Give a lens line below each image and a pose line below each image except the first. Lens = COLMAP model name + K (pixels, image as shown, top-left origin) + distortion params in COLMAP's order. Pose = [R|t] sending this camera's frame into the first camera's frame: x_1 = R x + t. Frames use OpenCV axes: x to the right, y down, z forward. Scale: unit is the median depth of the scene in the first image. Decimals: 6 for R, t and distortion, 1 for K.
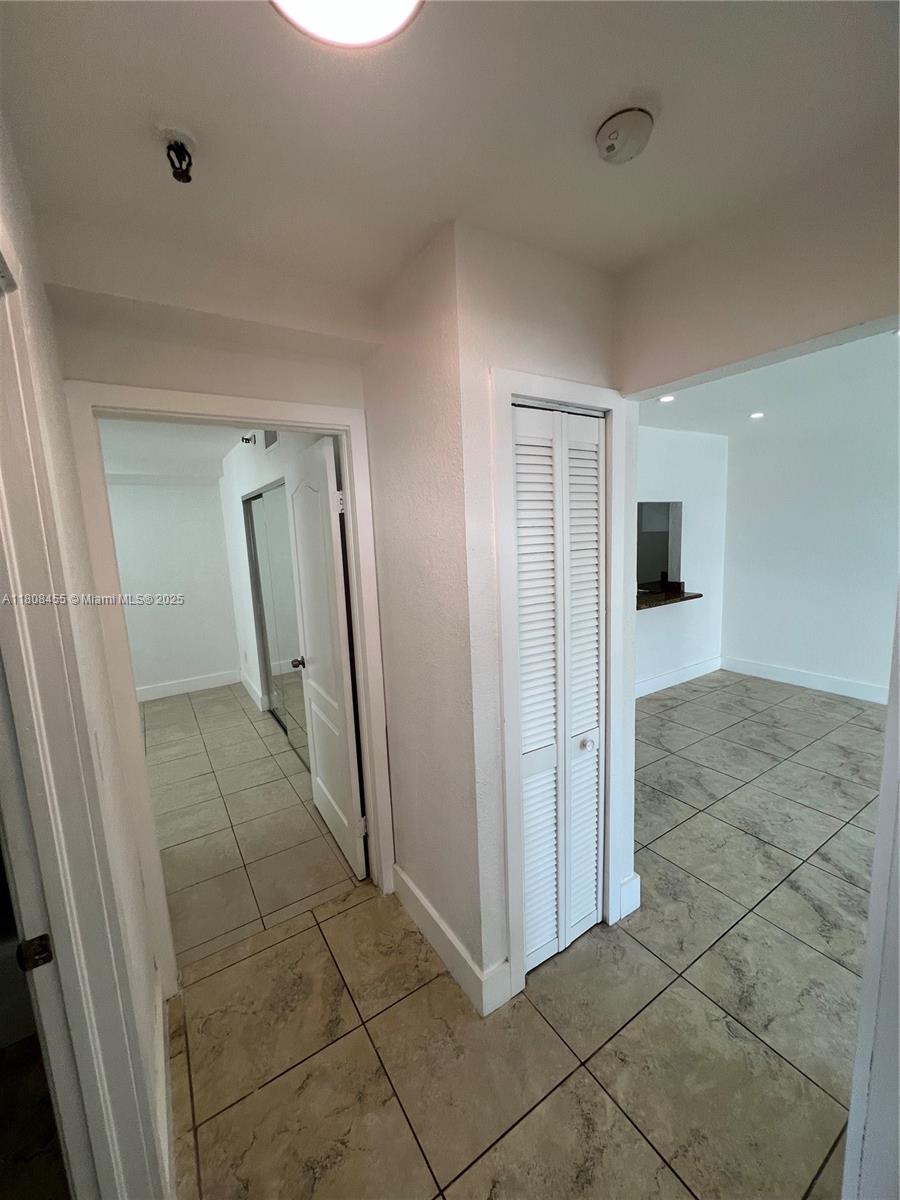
lens RADIAL K [[481.2, 0, 455.0], [0, 481.2, 601.0], [0, 0, 1]] dist [-0.000036, 0.000571]
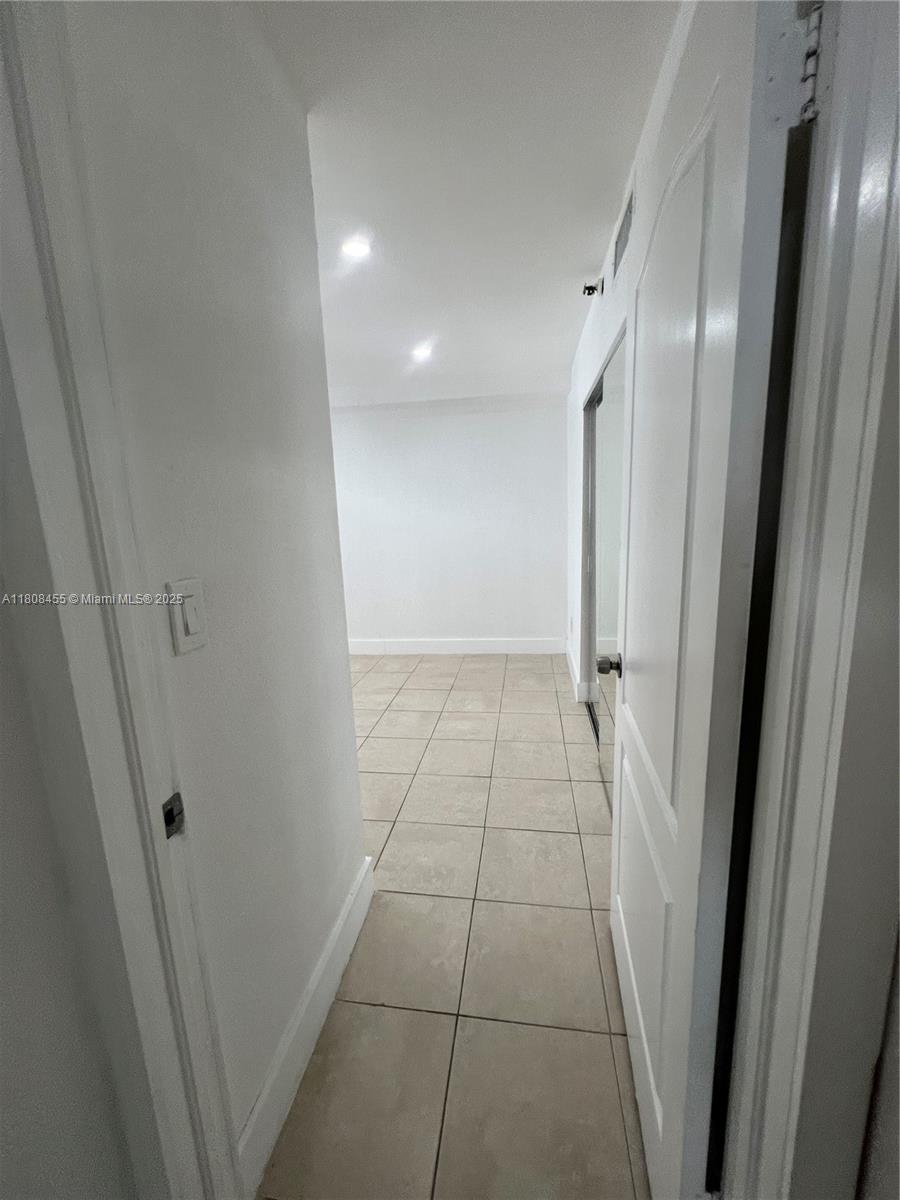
lens RADIAL K [[481.2, 0, 455.0], [0, 481.2, 601.0], [0, 0, 1]] dist [-0.000036, 0.000571]
pose [[0.747781, 0.134146, -0.650252, -0.116477], [-0.089924, 0.990815, 0.100992, 0.025450], [0.657827, -0.017047, 0.752976, 0.462881]]
